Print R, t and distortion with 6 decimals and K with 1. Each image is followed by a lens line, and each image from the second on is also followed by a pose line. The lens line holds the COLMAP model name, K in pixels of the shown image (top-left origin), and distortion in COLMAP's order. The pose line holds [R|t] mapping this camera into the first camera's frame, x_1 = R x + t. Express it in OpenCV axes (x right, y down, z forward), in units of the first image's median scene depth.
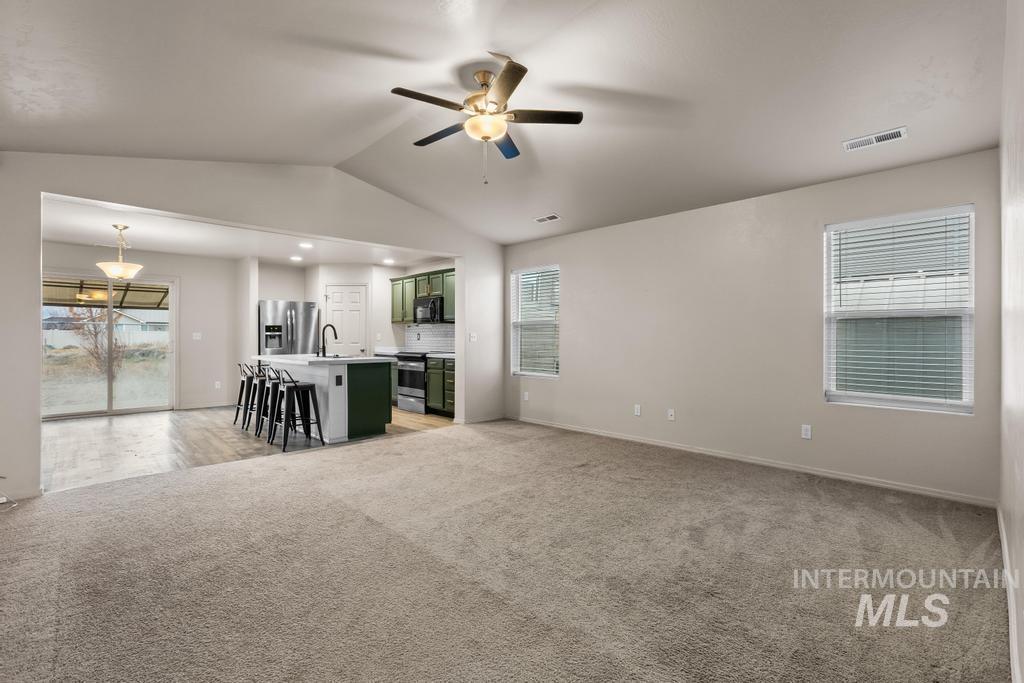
lens RADIAL K [[455.7, 0, 506.2], [0, 455.7, 338.7], [0, 0, 1]] dist [-0.002324, 0.001443]
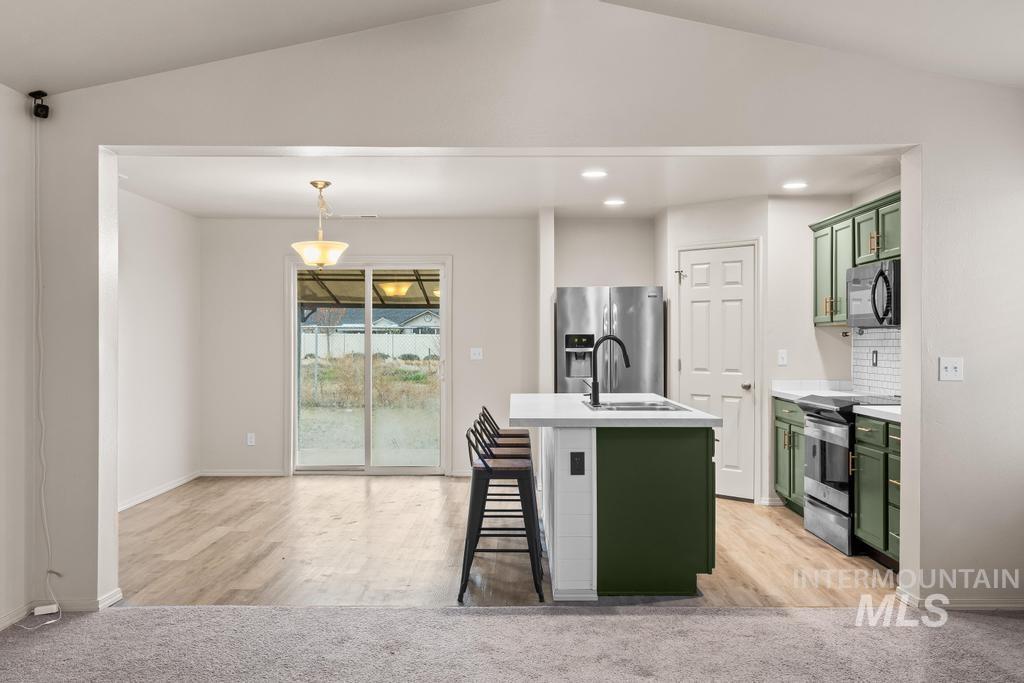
lens RADIAL K [[850.6, 0, 517.0], [0, 850.6, 345.4], [0, 0, 1]] dist [0.001030, 0.010089]
pose [[0.727487, 0.002887, -0.686115, 0.113572], [-0.003172, 0.999995, 0.000844, -0.017394], [0.686114, 0.001562, 0.727492, 0.236956]]
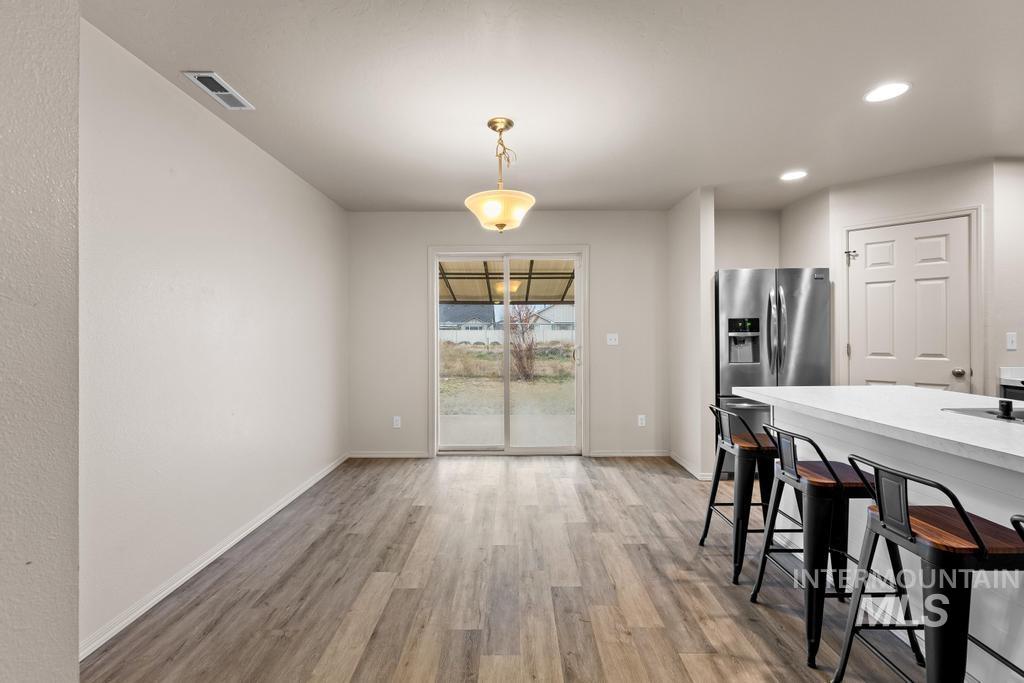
lens RADIAL K [[455.7, 0, 514.7], [0, 455.7, 333.9], [0, 0, 1]] dist [-0.002324, 0.001443]
pose [[0.726015, -0.004754, -0.687662, -0.352696], [0.001984, 0.999986, -0.004818, -0.010027], [0.687676, 0.002134, 0.726015, 0.463766]]
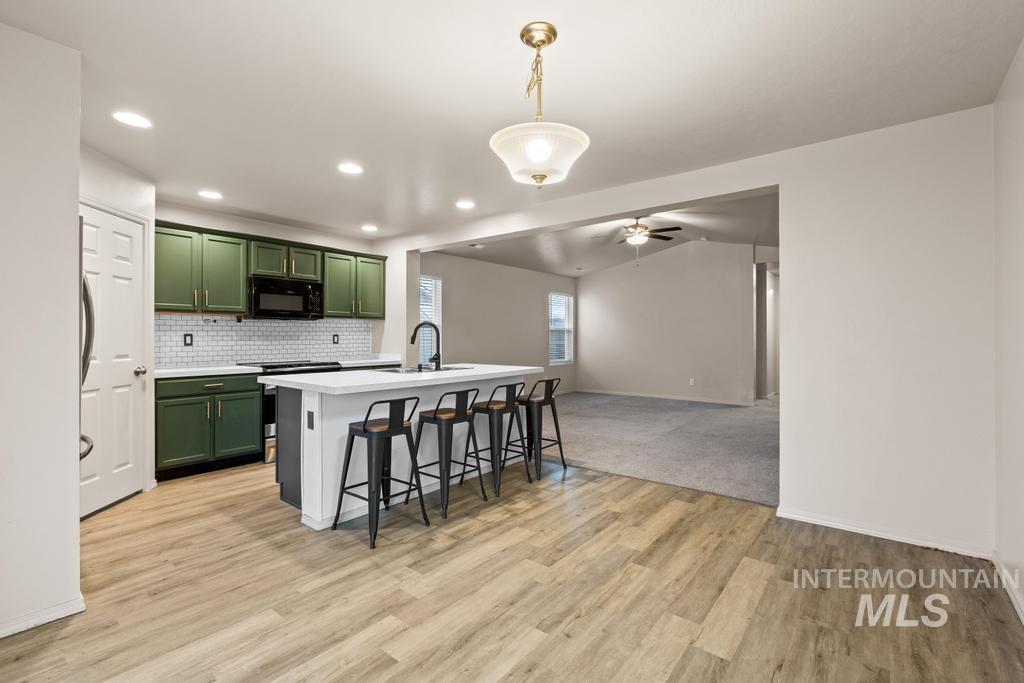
lens RADIAL K [[455.7, 0, 511.7], [0, 455.7, 336.2], [0, 0, 1]] dist [-0.002324, 0.001443]
pose [[-0.126293, -0.000818, 0.991993, -0.860151], [0.003013, 0.999995, 0.001208, -0.008835], [-0.991988, 0.003141, -0.126290, 0.765766]]
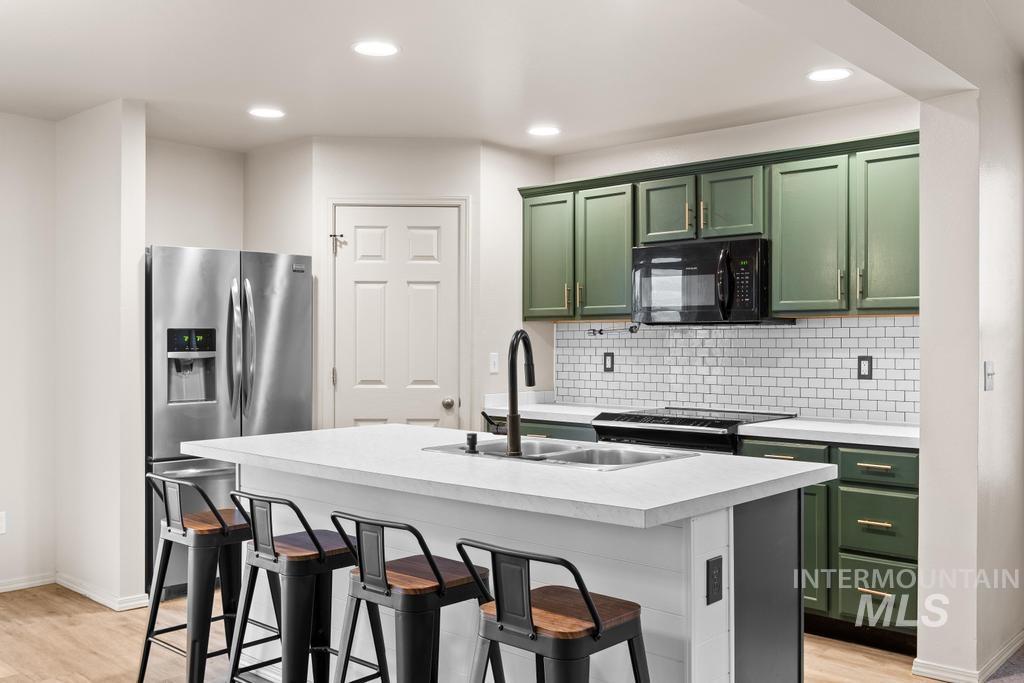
lens RADIAL K [[909.5, 0, 526.7], [0, 909.5, 344.0], [0, 0, 1]] dist [-0.012663, 0.000761]
pose [[0.996723, 0.001433, 0.080879, -0.340268], [-0.001280, 0.999997, -0.001940, -0.018059], [-0.080882, 0.001830, 0.996722, 0.376842]]
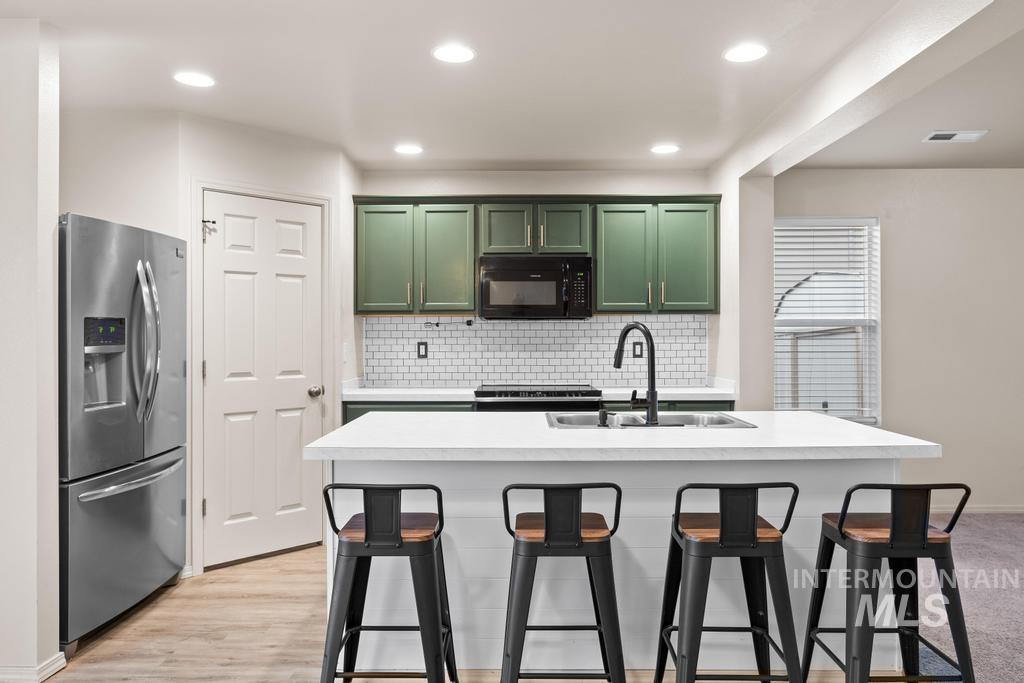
lens RADIAL K [[708.9, 0, 514.4], [0, 708.9, 331.5], [0, 0, 1]] dist [-0.001400, 0.005326]
pose [[0.696453, 0.000954, 0.717602, -0.646644], [0.005119, 0.999967, -0.006298, -0.018004], [-0.717585, 0.008059, 0.696425, 0.566126]]
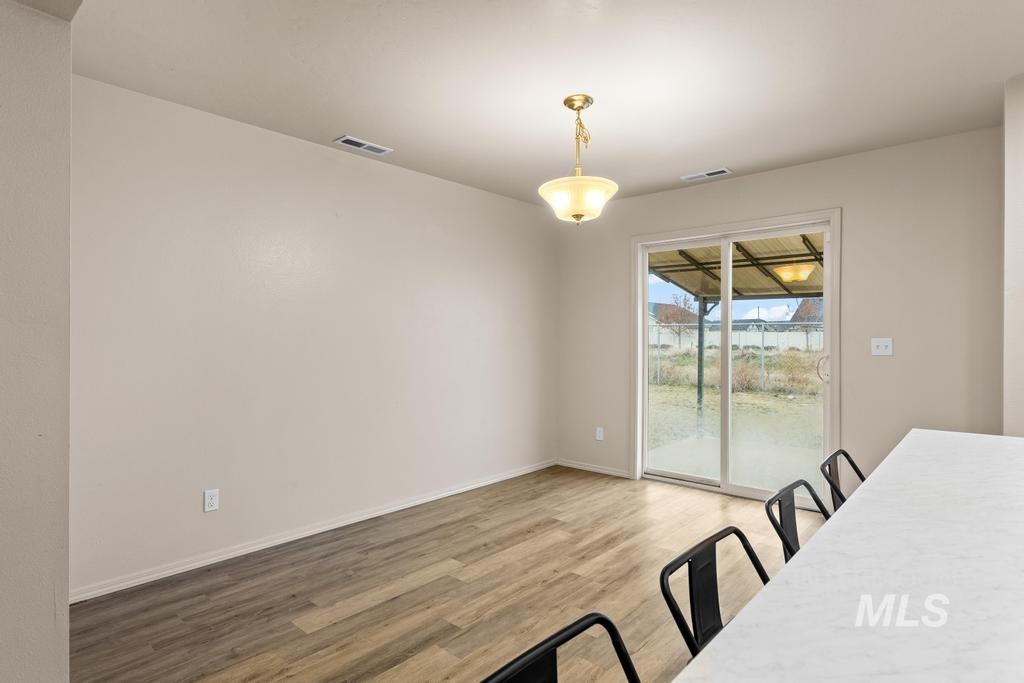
lens RADIAL K [[546.9, 0, 515.0], [0, 546.9, 342.6], [0, 0, 1]] dist [-0.002491, 0.002263]
pose [[0.083759, 0.008209, -0.996452, -0.229027], [-0.004560, 0.999959, 0.007854, -0.011605], [0.996476, 0.003886, 0.083793, 0.641614]]
